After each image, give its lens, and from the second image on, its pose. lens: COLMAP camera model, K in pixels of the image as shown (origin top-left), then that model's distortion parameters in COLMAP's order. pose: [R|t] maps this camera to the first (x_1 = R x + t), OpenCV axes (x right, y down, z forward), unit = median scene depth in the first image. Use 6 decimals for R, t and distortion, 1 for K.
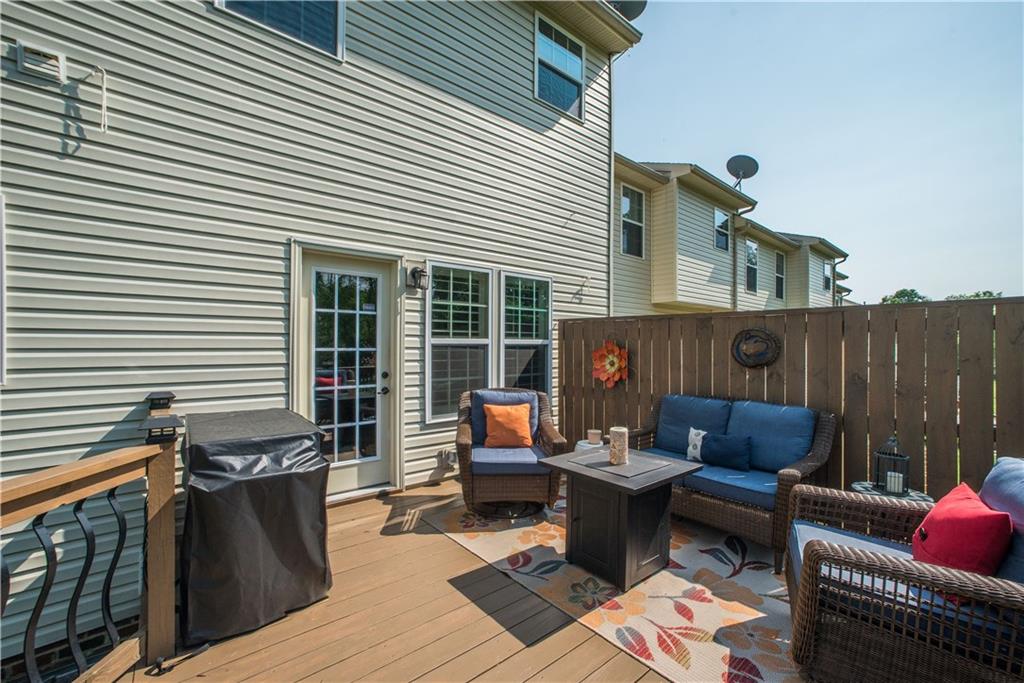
lens RADIAL K [[414.3, 0, 503.6], [0, 414.3, 341.9], [0, 0, 1]] dist [-0.041924, 0.013196]
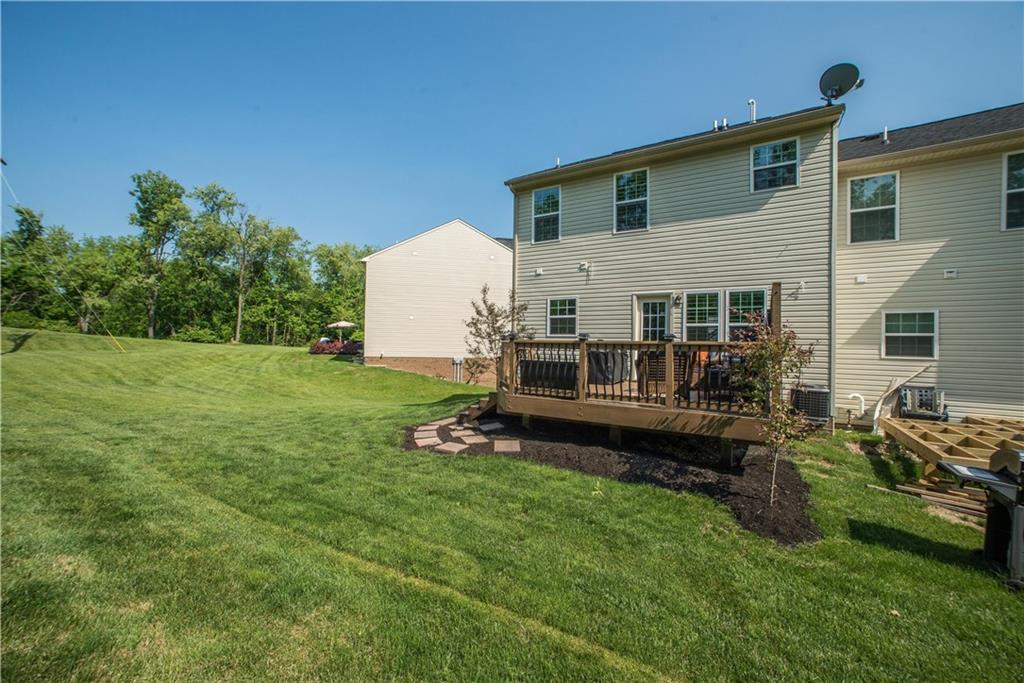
lens RADIAL K [[414.3, 0, 513.9], [0, 414.3, 342.5], [0, 0, 1]] dist [-0.041924, 0.013196]
pose [[0.333993, -0.007995, -0.942542, 1.564195], [-0.013014, 0.999830, -0.013092, 0.128864], [0.942486, 0.016639, 0.333832, -0.669804]]
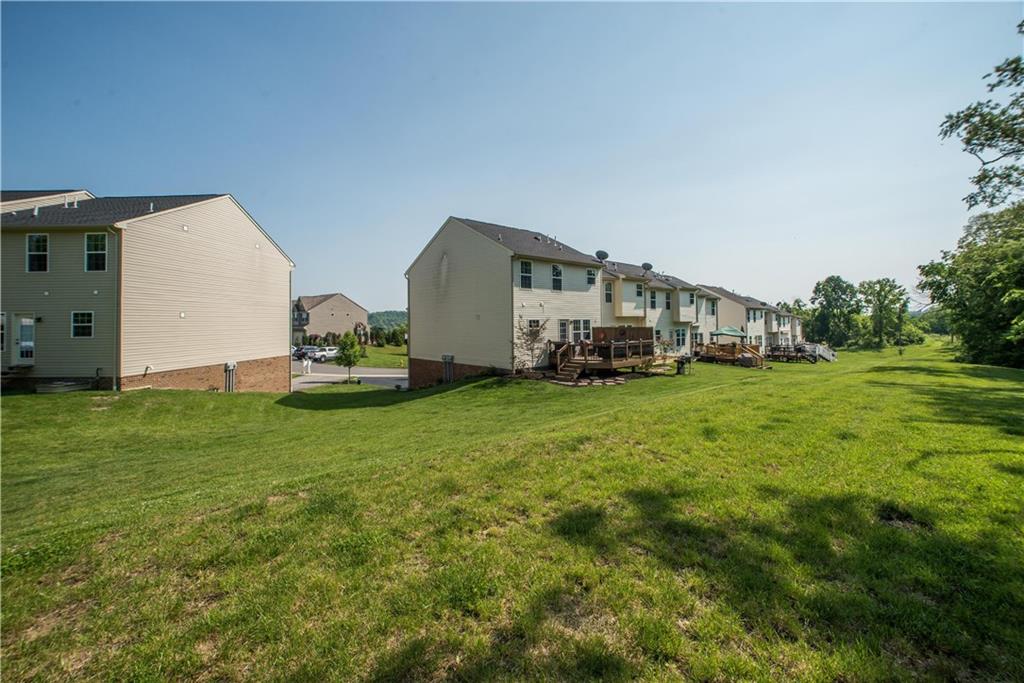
lens RADIAL K [[414.3, 0, 524.5], [0, 414.3, 322.3], [0, 0, 1]] dist [-0.041924, 0.013196]
pose [[0.997551, -0.017749, 0.067655, -1.168755], [0.017564, 0.999840, 0.003324, -0.159953], [-0.067703, -0.002127, 0.997703, -4.535631]]
